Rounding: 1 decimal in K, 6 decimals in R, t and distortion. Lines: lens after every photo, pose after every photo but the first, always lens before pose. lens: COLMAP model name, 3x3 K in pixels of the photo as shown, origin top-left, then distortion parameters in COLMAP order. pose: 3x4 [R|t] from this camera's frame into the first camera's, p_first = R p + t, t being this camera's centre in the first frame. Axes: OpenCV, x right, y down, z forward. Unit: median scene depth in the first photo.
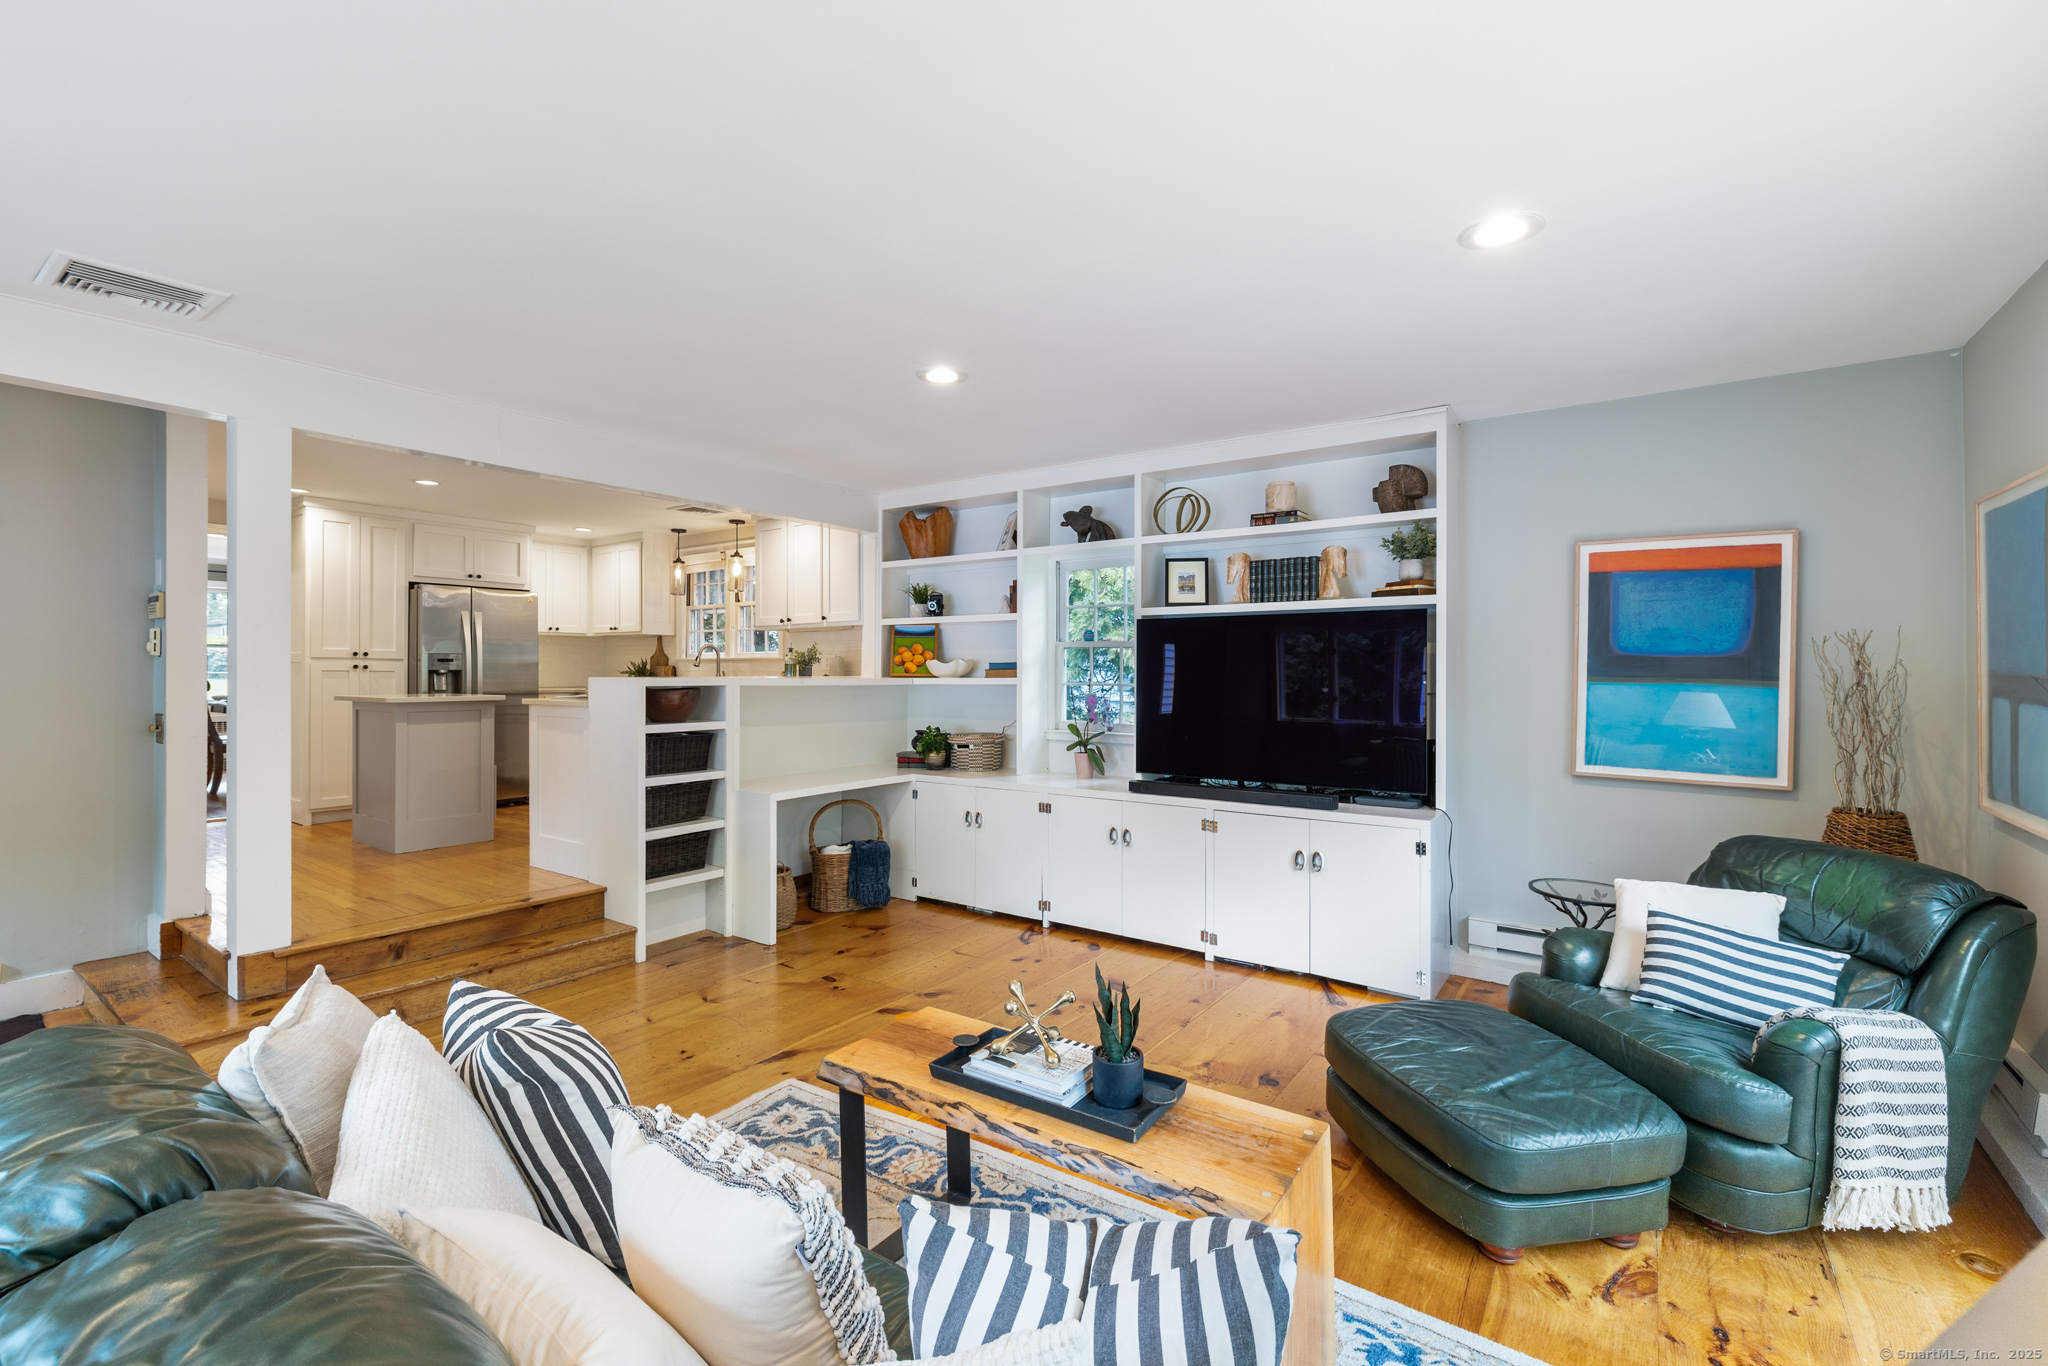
lens RADIAL K [[877.5, 0, 1015.5], [0, 877.5, 679.4], [0, 0, 1]] dist [-0.003642, 0.001104]
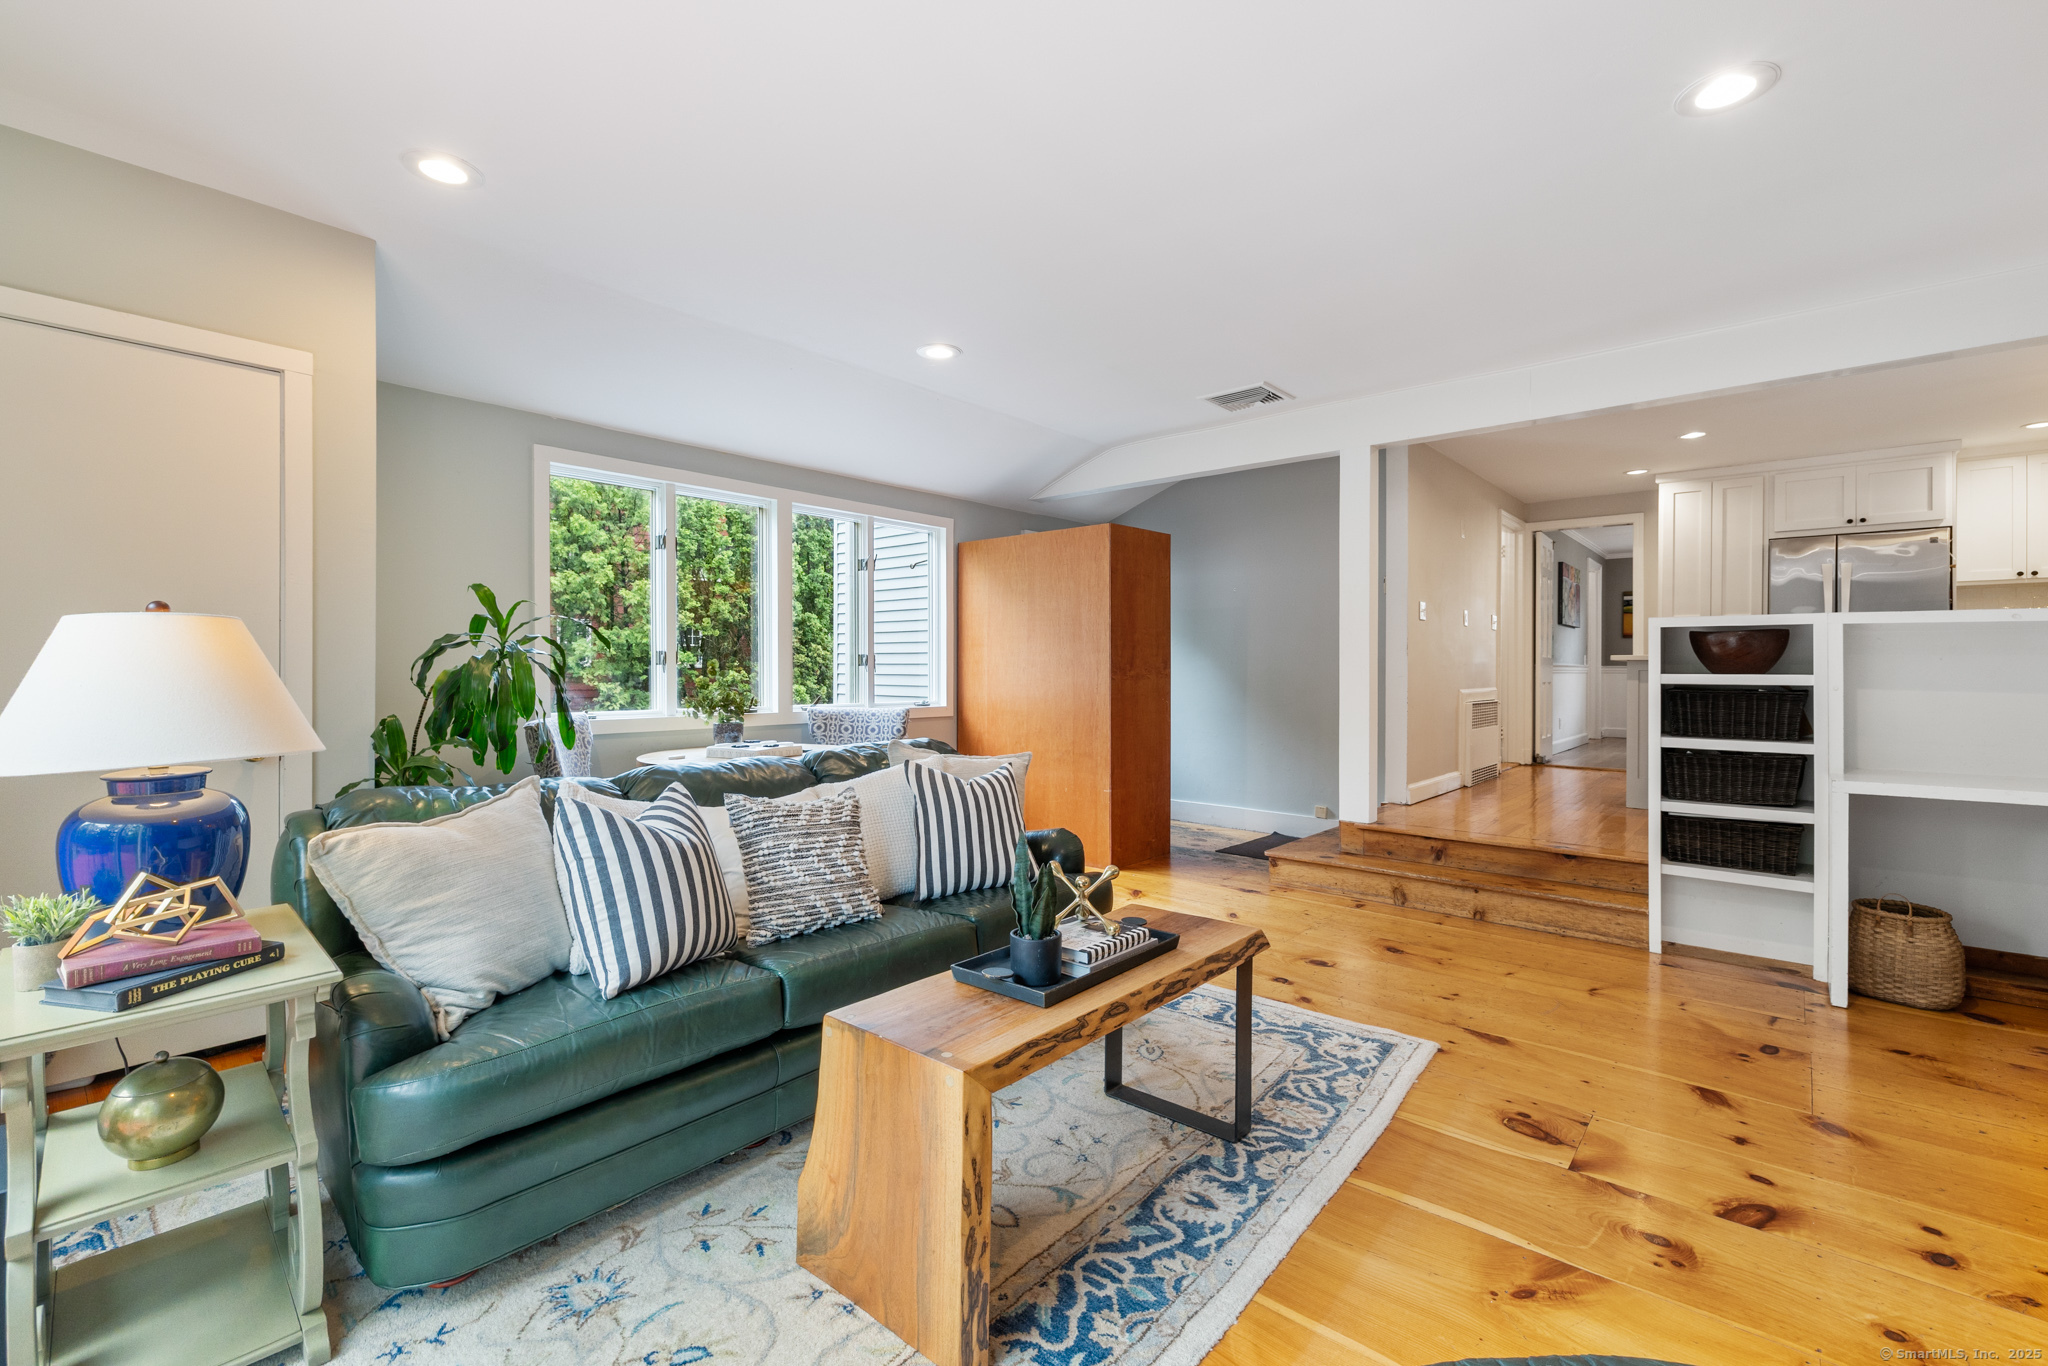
lens RADIAL K [[877.5, 0, 1017.6], [0, 877.5, 691.9], [0, 0, 1]] dist [-0.003642, 0.001104]
pose [[-0.097704, 0.021618, -0.994981, 0.465556], [-0.010312, 0.999688, 0.022733, 0.055472], [0.995162, 0.012481, -0.097451, 0.456025]]
